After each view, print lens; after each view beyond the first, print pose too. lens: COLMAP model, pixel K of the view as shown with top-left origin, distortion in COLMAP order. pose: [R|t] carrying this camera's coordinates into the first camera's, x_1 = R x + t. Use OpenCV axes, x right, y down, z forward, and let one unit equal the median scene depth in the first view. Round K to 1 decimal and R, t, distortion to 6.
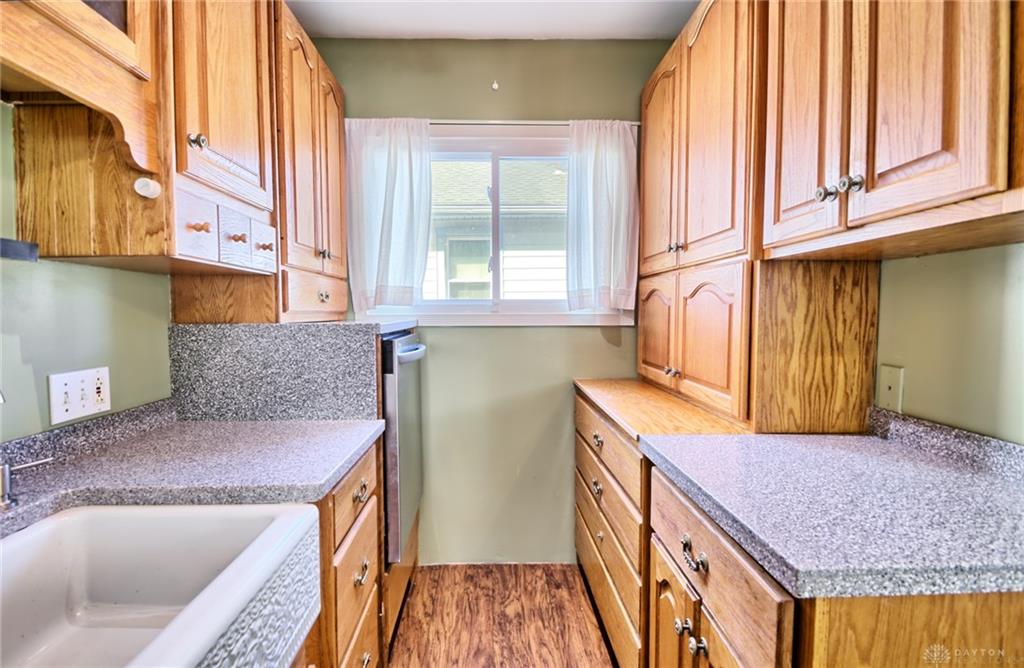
lens RADIAL K [[456.1, 0, 501.3], [0, 456.1, 332.9], [0, 0, 1]] dist [0.014635, -0.014820]
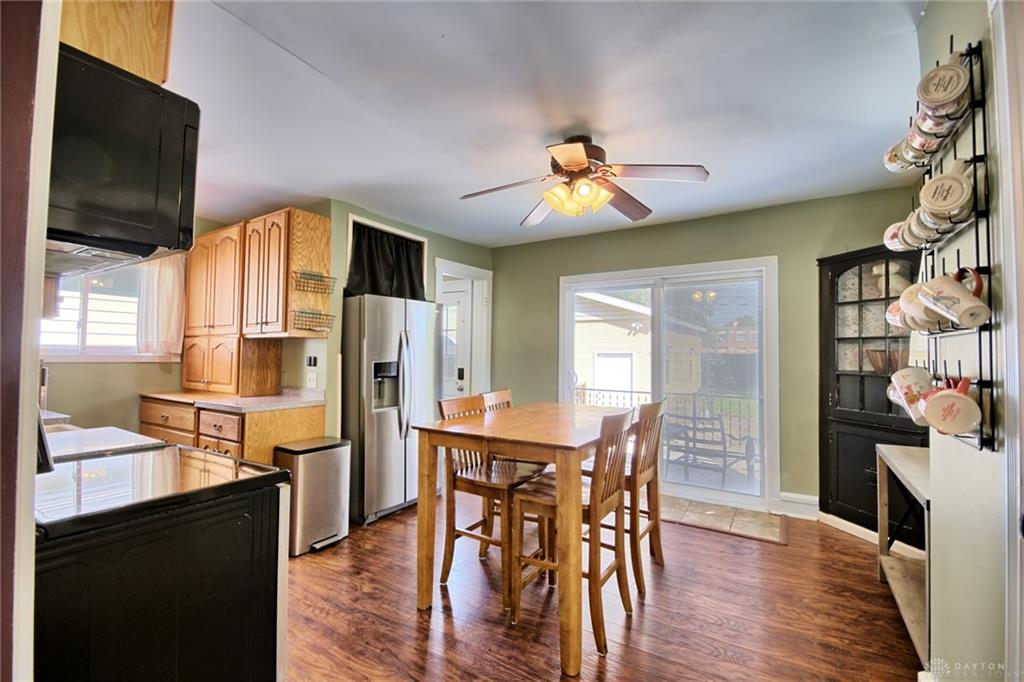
lens RADIAL K [[448.8, 0, 499.3], [0, 448.8, 337.6], [0, 0, 1]] dist [0.016802, -0.018605]
pose [[0.562281, 0.042310, 0.825863, -0.843607], [0.028908, 0.997074, -0.070764, 0.088352], [-0.826441, 0.063663, 0.559412, -1.865956]]
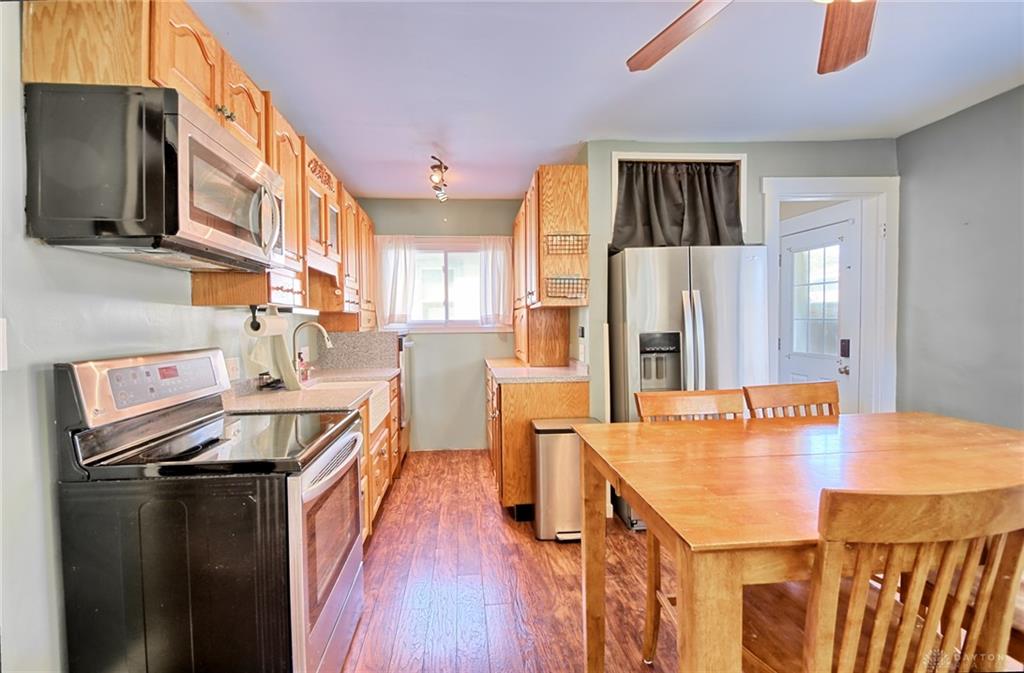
lens RADIAL K [[453.9, 0, 500.0], [0, 453.9, 334.0], [0, 0, 1]] dist [0.018150, -0.018968]
pose [[0.998130, -0.010656, 0.060191, 0.179540], [0.012031, 0.999674, -0.022527, 0.068094], [-0.059932, 0.023209, 0.997933, -1.845038]]
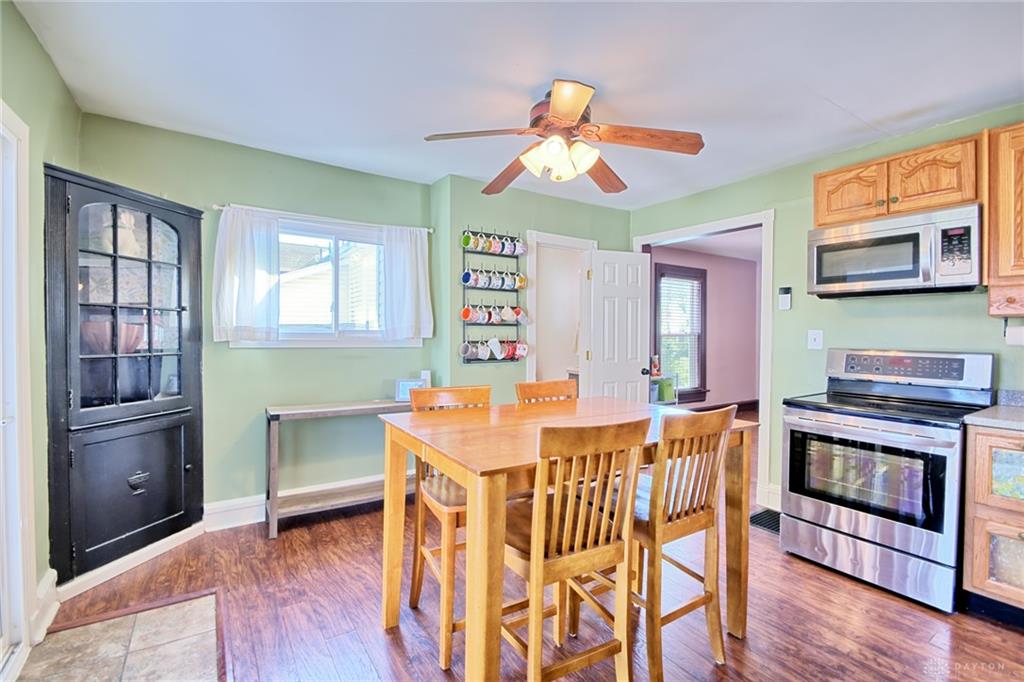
lens RADIAL K [[449.8, 0, 500.9], [0, 449.8, 337.6], [0, 0, 1]] dist [0.009340, -0.012226]
pose [[-0.855442, 0.006708, -0.517855, 1.980688], [-0.026535, 0.998035, 0.056761, -0.047151], [0.517219, 0.062297, -0.853583, 0.278249]]
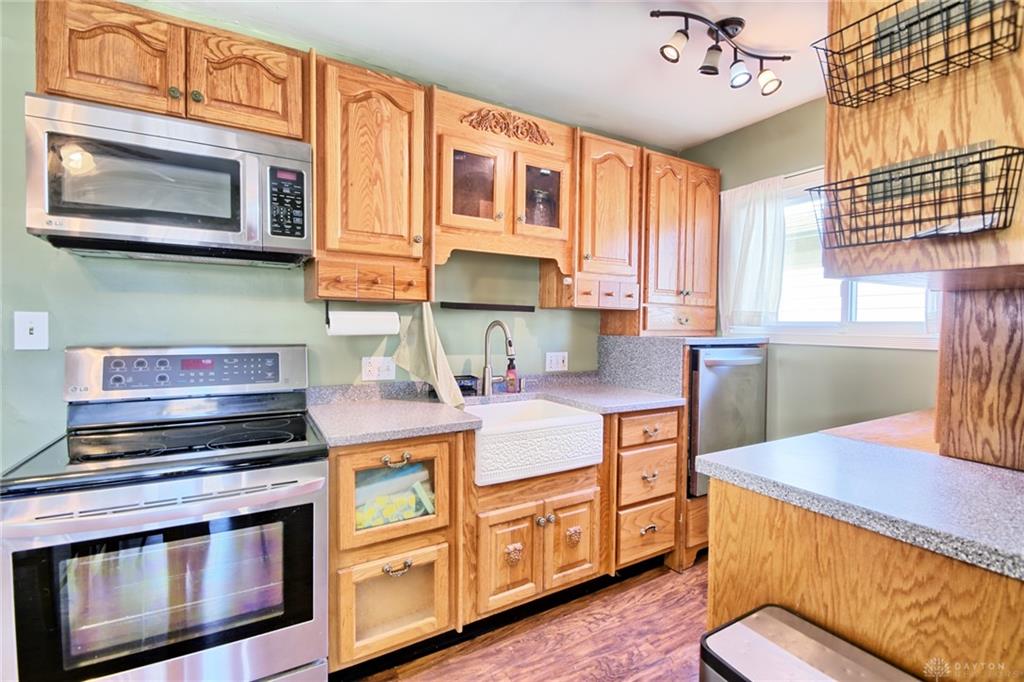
lens RADIAL K [[448.8, 0, 499.3], [0, 448.8, 337.6], [0, 0, 1]] dist [0.016802, -0.018605]
pose [[0.469682, 0.034954, -0.882144, 0.935668], [-0.053637, 0.998500, 0.011006, -0.006107], [0.881205, 0.042146, 0.470852, -0.371677]]
